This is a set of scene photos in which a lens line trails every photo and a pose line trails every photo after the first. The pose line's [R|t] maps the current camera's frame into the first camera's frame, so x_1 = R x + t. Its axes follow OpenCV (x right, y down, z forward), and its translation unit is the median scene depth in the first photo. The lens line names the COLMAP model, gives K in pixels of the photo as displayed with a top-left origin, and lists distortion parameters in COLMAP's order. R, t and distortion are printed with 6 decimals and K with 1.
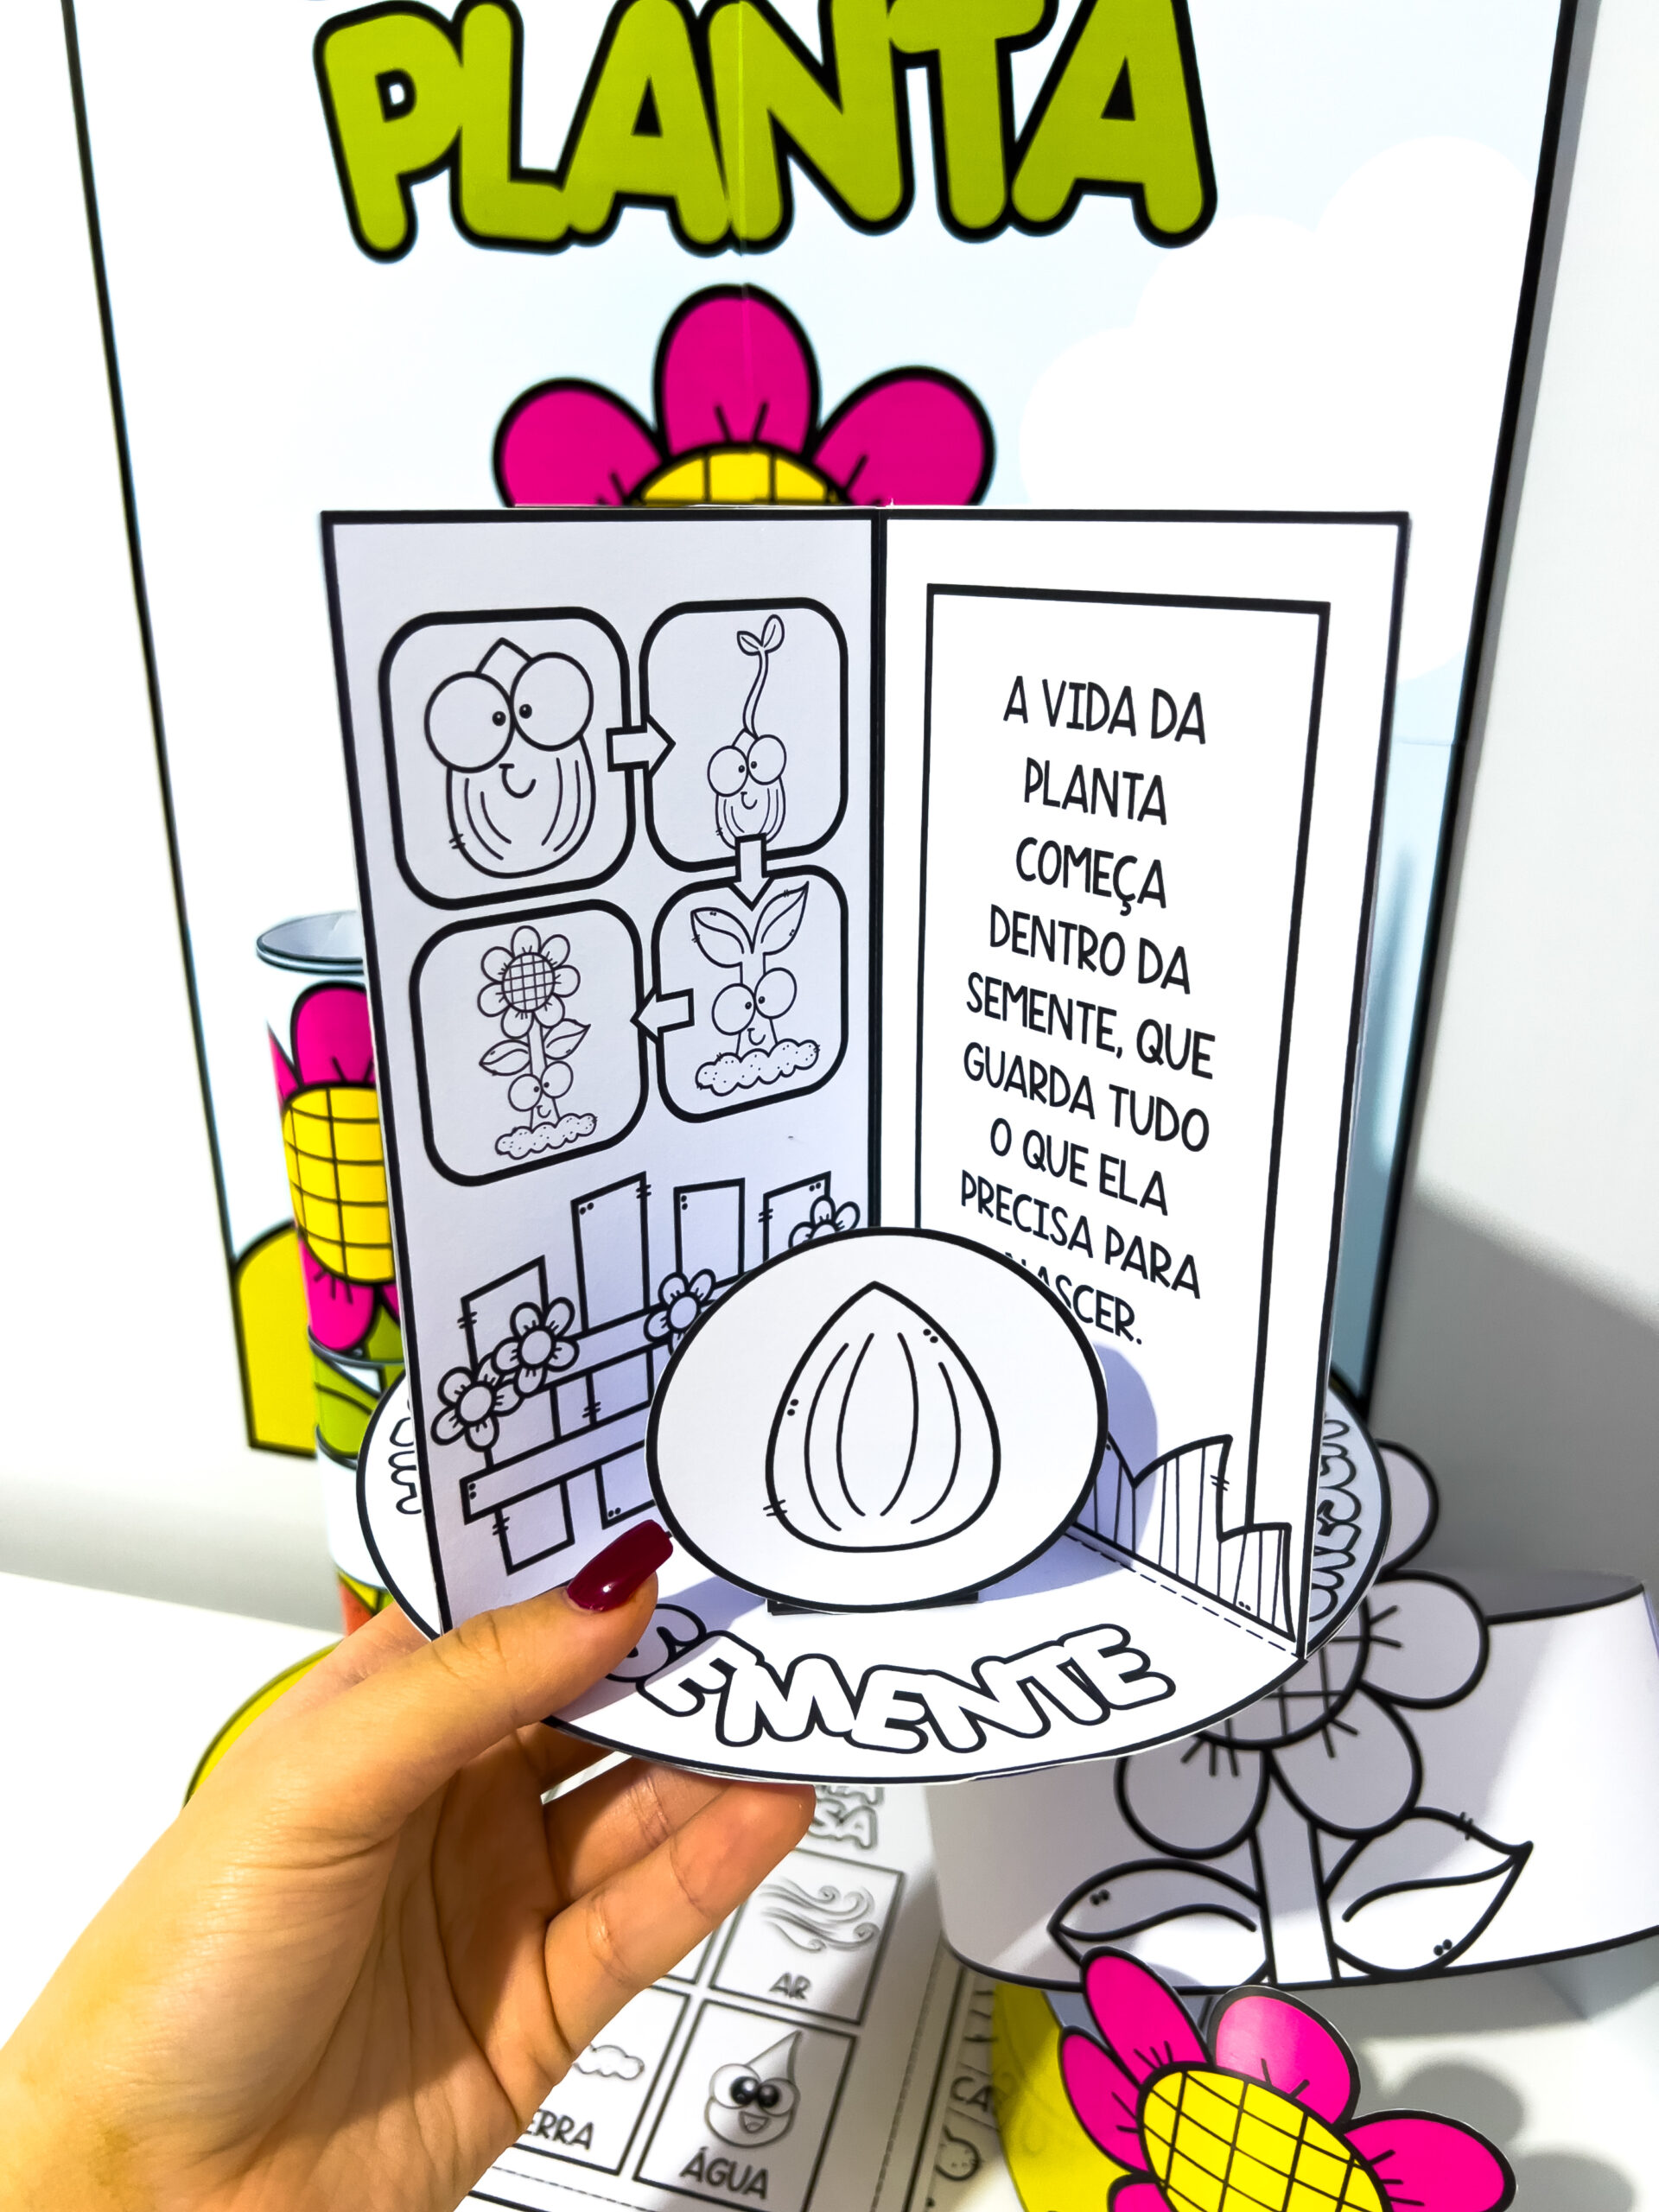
lens RADIAL K [[1726.2, 0, 783.3], [0, 1726.2, 1112.8], [0, 0, 1]] dist [0.064373, -0.076517]
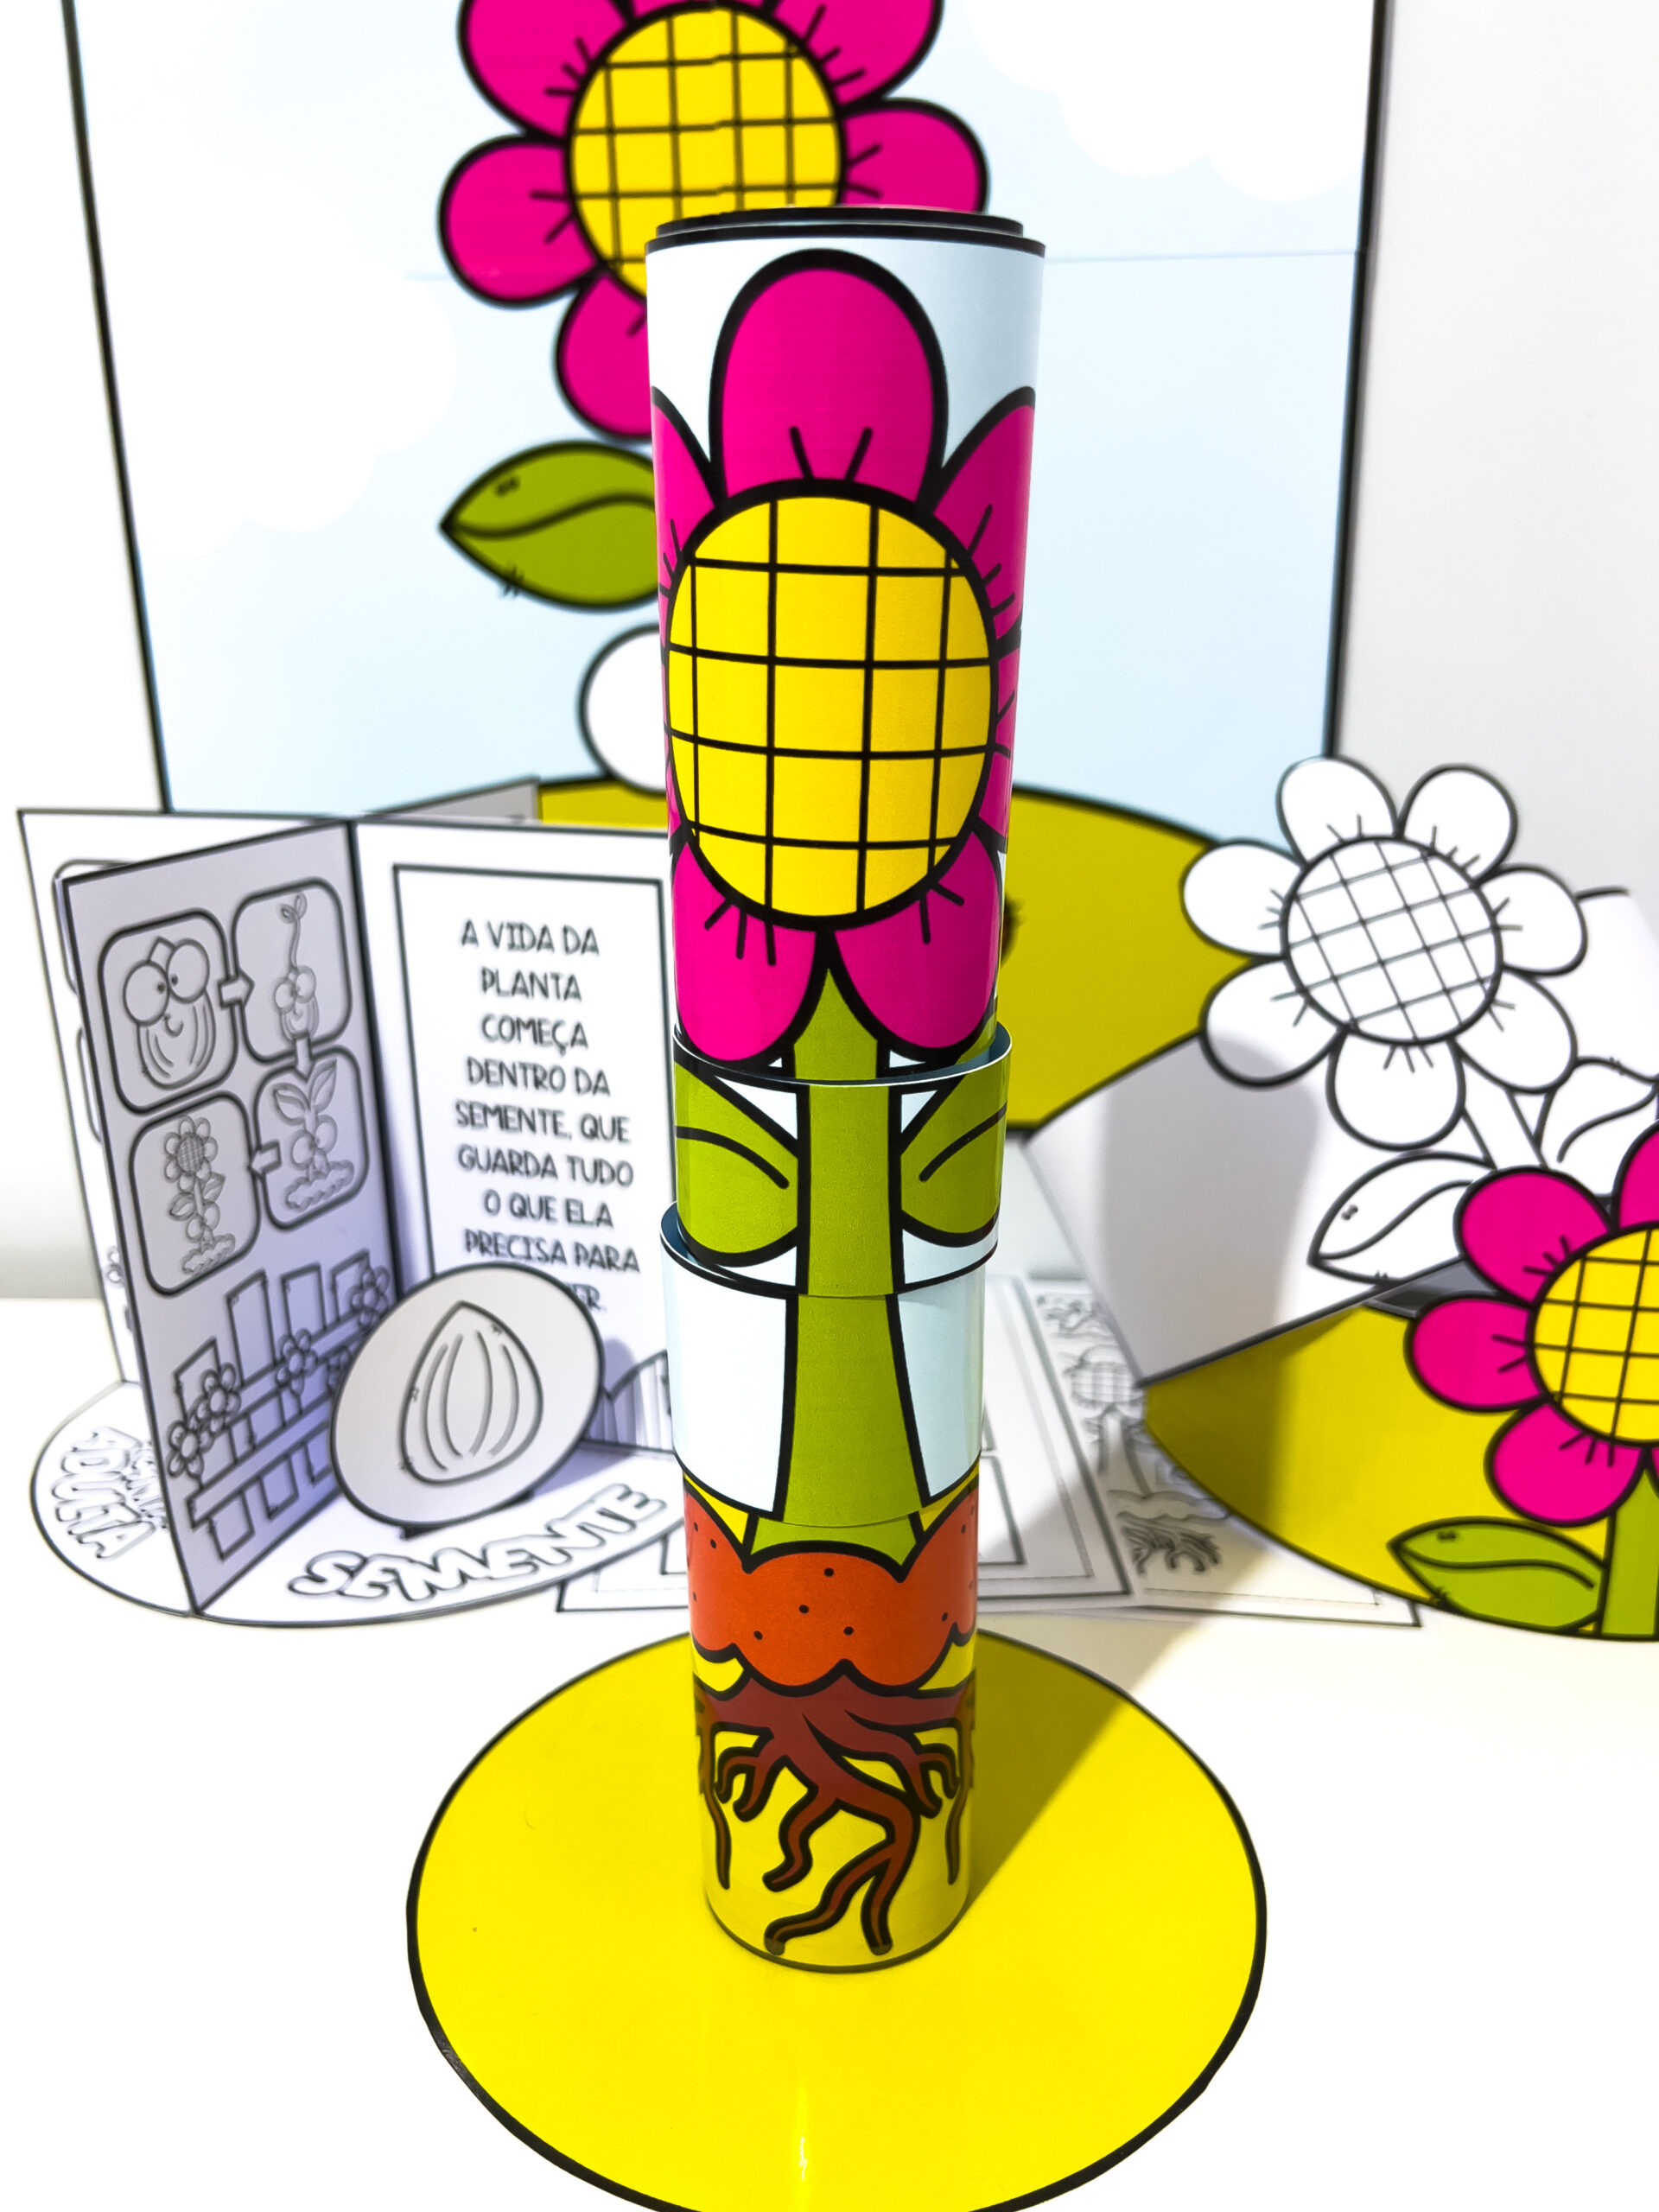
lens RADIAL K [[1726.2, 0, 847.3], [0, 1726.2, 1105.4], [0, 0, 1]] dist [0.064373, -0.076517]
pose [[0.869319, -0.153582, 0.469784, -0.339826], [0.176344, 0.984318, -0.004525, -0.009360], [-0.461722, 0.086777, 0.882770, -0.574573]]
